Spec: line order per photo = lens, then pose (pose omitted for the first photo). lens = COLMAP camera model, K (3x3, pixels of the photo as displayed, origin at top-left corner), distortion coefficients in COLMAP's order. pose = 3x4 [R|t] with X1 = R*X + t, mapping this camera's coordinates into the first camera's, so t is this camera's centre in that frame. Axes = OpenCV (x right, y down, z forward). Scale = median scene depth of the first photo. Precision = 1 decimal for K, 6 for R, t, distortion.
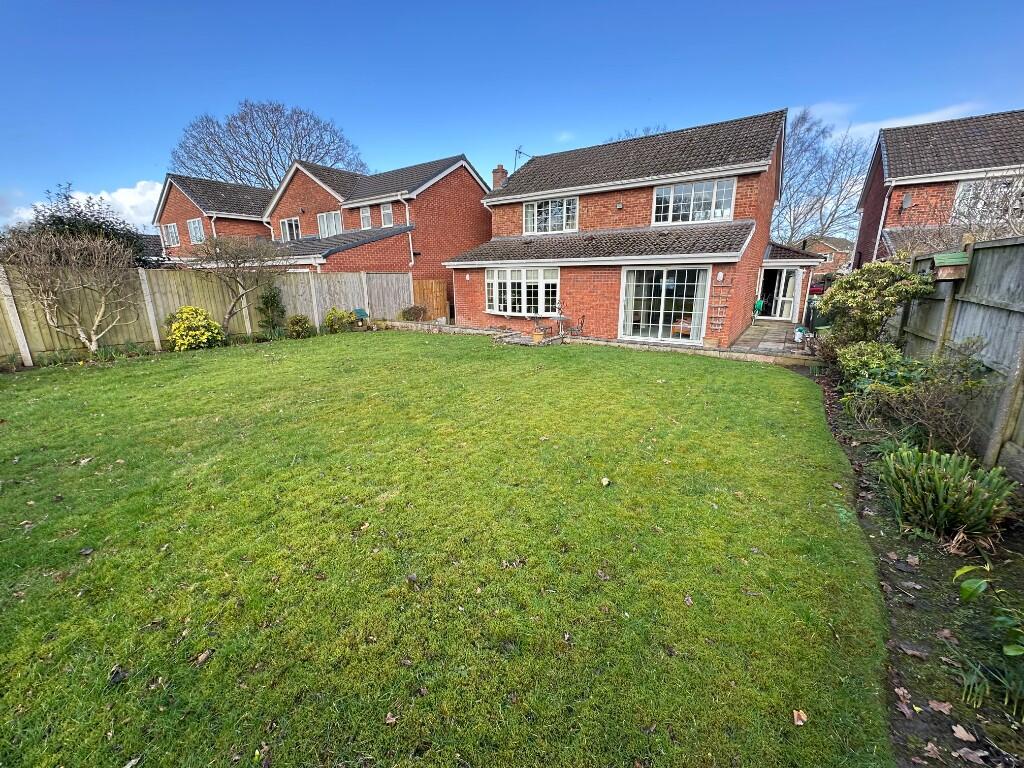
lens RADIAL K [[408.6, 0, 504.6], [0, 408.6, 383.0], [0, 0, 1]] dist [-0.002153, 0.000721]
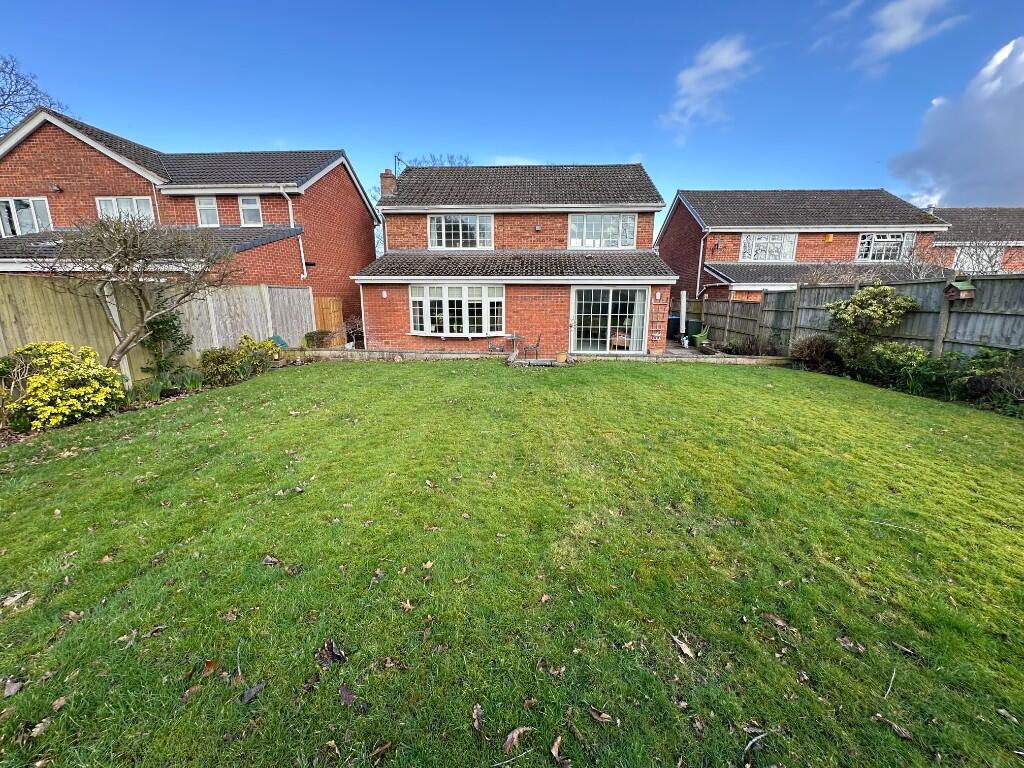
lens RADIAL K [[408.6, 0, 510.3], [0, 408.6, 384.9], [0, 0, 1]] dist [-0.002153, 0.000721]
pose [[0.857818, -0.100380, 0.504055, -0.342618], [0.120449, 0.992693, -0.007294, -0.036820], [-0.499639, 0.066970, 0.863641, 0.160787]]
